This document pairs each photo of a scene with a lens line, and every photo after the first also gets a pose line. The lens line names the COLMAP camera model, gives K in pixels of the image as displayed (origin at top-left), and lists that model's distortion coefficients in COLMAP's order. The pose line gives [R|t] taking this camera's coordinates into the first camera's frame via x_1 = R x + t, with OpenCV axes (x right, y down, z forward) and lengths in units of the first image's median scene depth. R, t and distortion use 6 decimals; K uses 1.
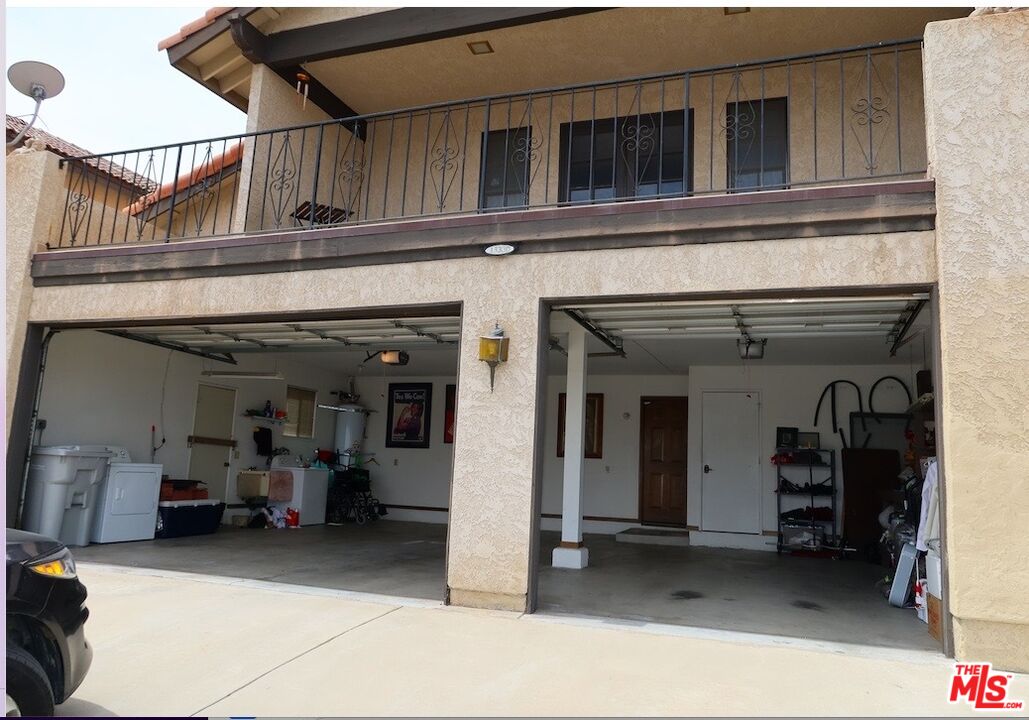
lens RADIAL K [[737.5, 0, 514.5], [0, 737.5, 360.0], [0, 0, 1]] dist [-0.052631, -0.000094]
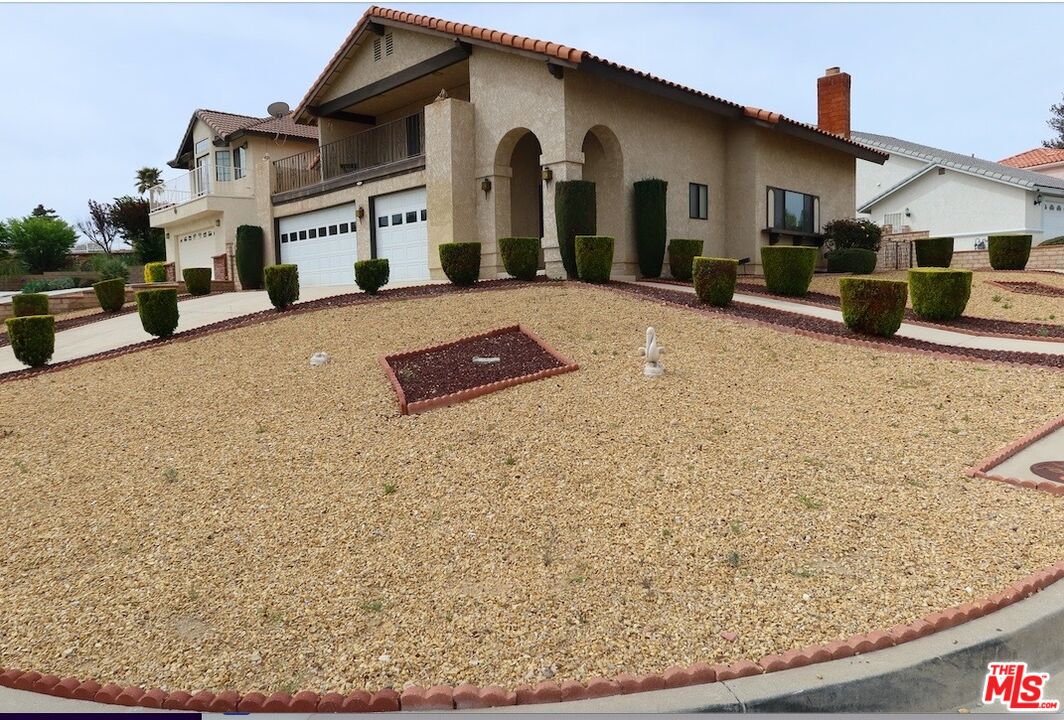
lens RADIAL K [[743.5, 0, 532.0], [0, 743.5, 360.0], [0, 0, 1]] dist [0.003268, 0.000517]
pose [[0.896387, -0.026919, -0.442454, 2.145031], [0.119472, 0.975888, 0.182670, 0.114683], [0.426869, -0.216604, 0.877990, -1.839133]]
